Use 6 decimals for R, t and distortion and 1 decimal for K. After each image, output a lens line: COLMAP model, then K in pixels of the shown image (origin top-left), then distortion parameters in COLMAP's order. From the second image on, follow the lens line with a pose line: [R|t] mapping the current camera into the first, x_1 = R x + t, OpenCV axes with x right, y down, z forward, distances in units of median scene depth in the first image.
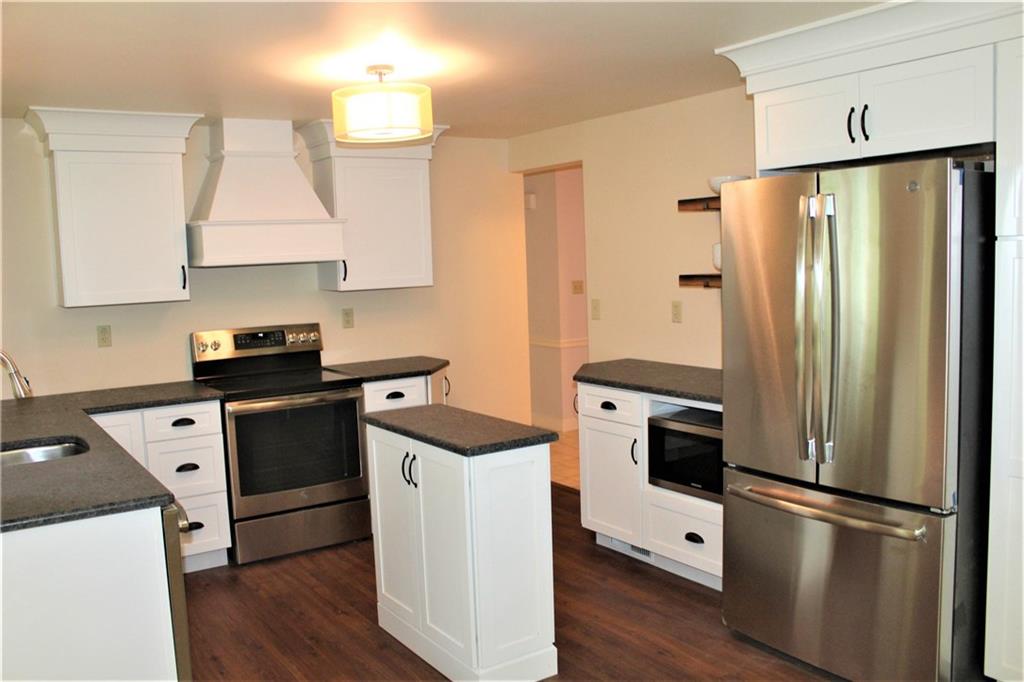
lens RADIAL K [[856.4, 0, 508.9], [0, 856.4, 341.2], [0, 0, 1]] dist [-0.153268, 0.119365]
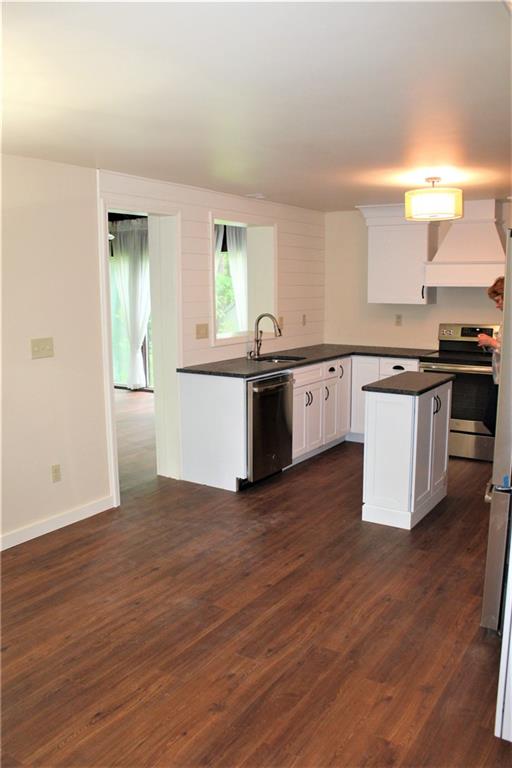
lens RADIAL K [[642.3, 0, 256.0], [0, 642.3, 383.1], [0, 0, 1]] dist [-0.153268, 0.119365]
pose [[0.388807, 0.176716, -0.904213, 0.830998], [-0.098693, 0.983774, 0.149828, -0.057142], [0.916018, 0.030986, 0.399938, 0.123808]]
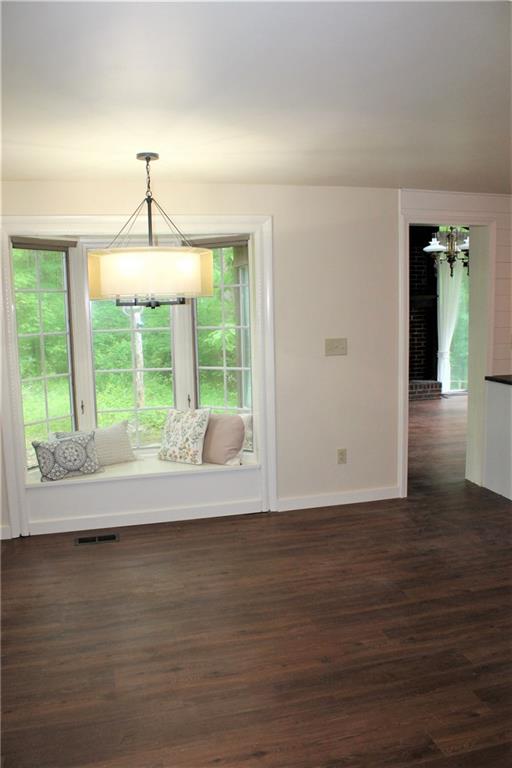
lens RADIAL K [[642.3, 0, 255.3], [0, 642.3, 382.6], [0, 0, 1]] dist [-0.153268, 0.119365]
pose [[-0.317892, 0.168470, -0.933039, 0.948103], [-0.063865, 0.978047, 0.198356, -0.089005], [0.945973, 0.122644, -0.300154, 0.430019]]
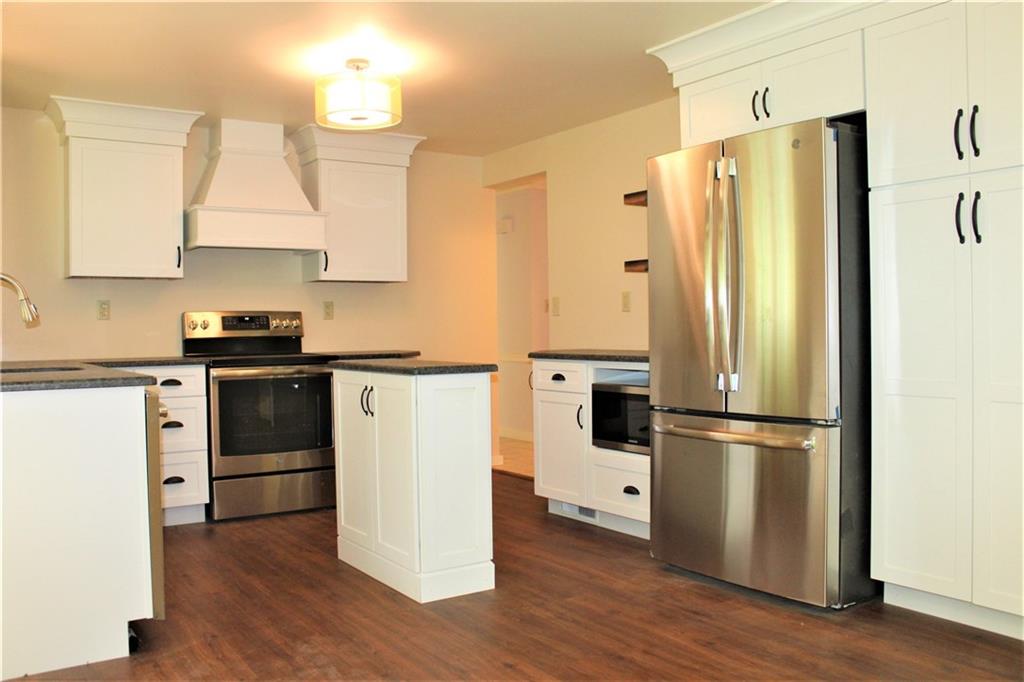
lens RADIAL K [[856.4, 0, 511.3], [0, 856.4, 342.6], [0, 0, 1]] dist [-0.153268, 0.119365]
pose [[0.999763, 0.021270, 0.004728, 0.052372], [-0.020812, 0.996424, -0.081891, 0.128196], [-0.006453, 0.081773, 0.996630, -0.103354]]
